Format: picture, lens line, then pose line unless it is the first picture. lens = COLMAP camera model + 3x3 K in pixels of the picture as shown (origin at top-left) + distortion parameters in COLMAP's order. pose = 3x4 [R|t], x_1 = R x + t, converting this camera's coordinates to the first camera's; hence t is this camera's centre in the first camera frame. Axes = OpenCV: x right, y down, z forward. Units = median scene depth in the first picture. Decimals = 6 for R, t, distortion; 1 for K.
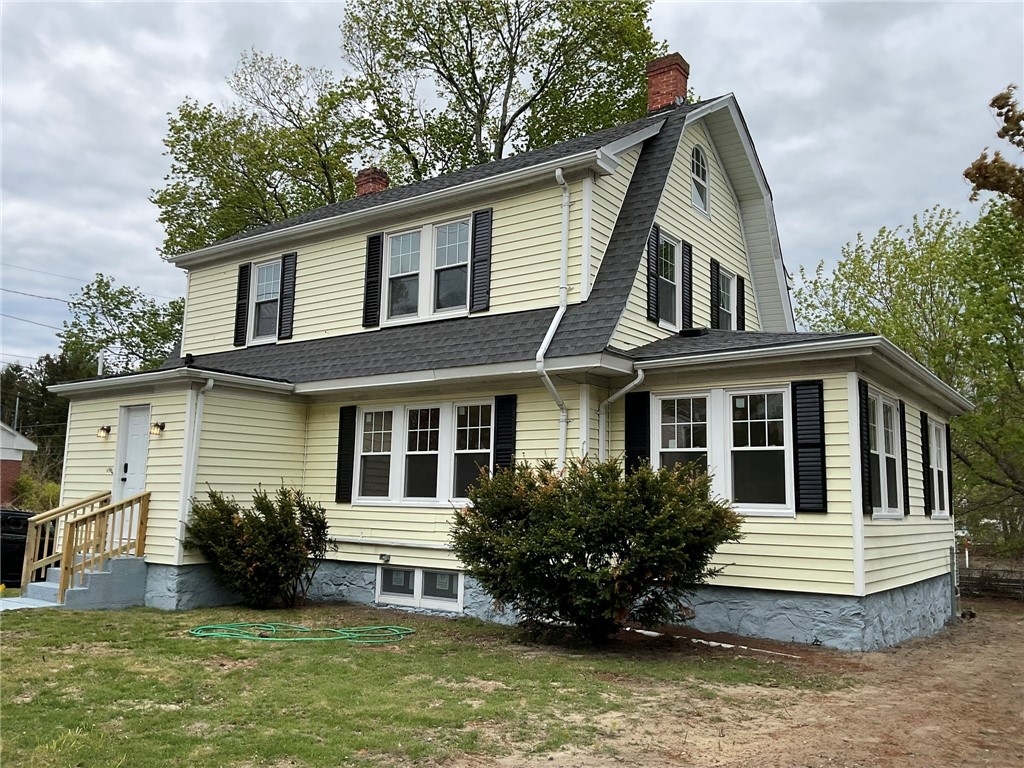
lens RADIAL K [[845.9, 0, 503.5], [0, 845.9, 386.9], [0, 0, 1]] dist [0.059664, -0.114955]
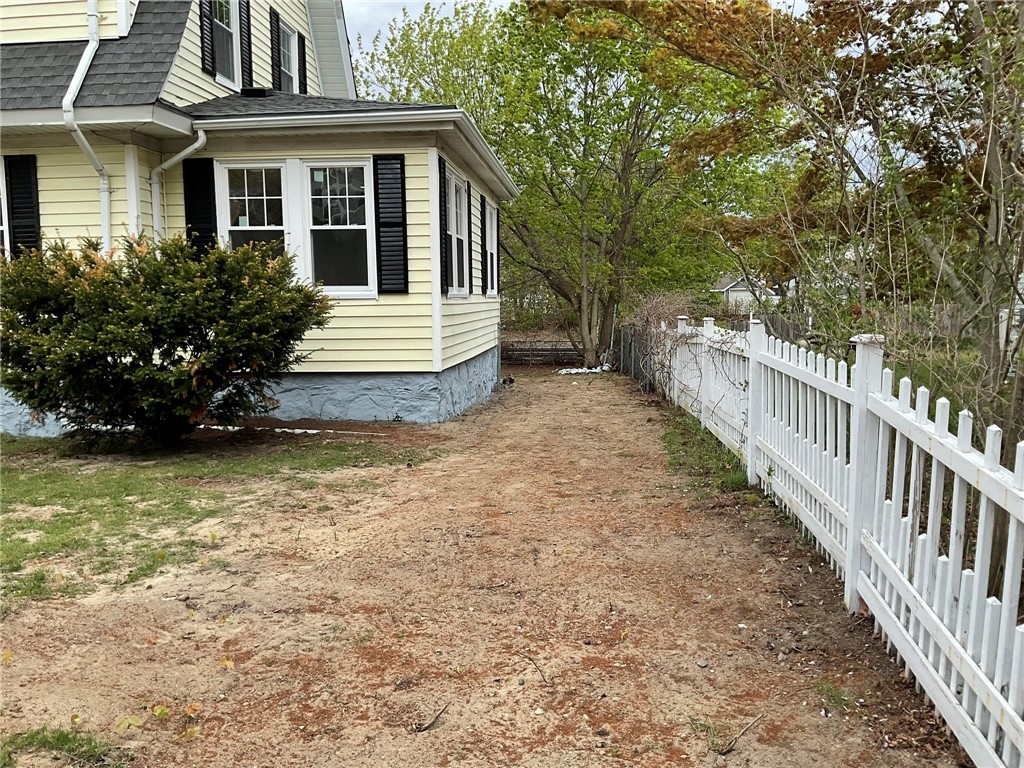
lens RADIAL K [[845.9, 0, 525.4], [0, 845.9, 401.6], [0, 0, 1]] dist [0.059664, -0.114955]
pose [[0.856836, -0.093419, 0.507055, -0.018374], [-0.043673, 0.966763, 0.251916, 0.013238], [-0.513736, -0.237995, 0.824277, 0.074018]]
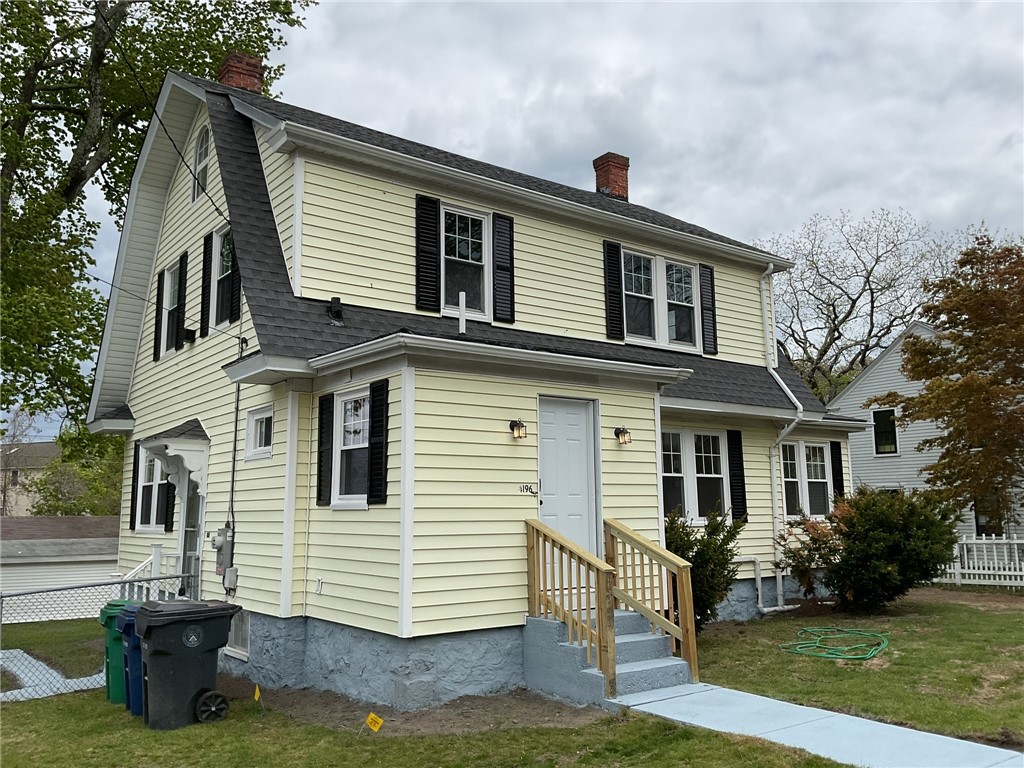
lens RADIAL K [[845.9, 0, 519.0], [0, 845.9, 380.7], [0, 0, 1]] dist [0.059664, -0.114955]
pose [[0.289791, 0.124632, 0.948940, -1.420965], [-0.107375, 0.989459, -0.097163, 0.103910], [-0.951048, -0.073735, 0.300119, 1.068332]]
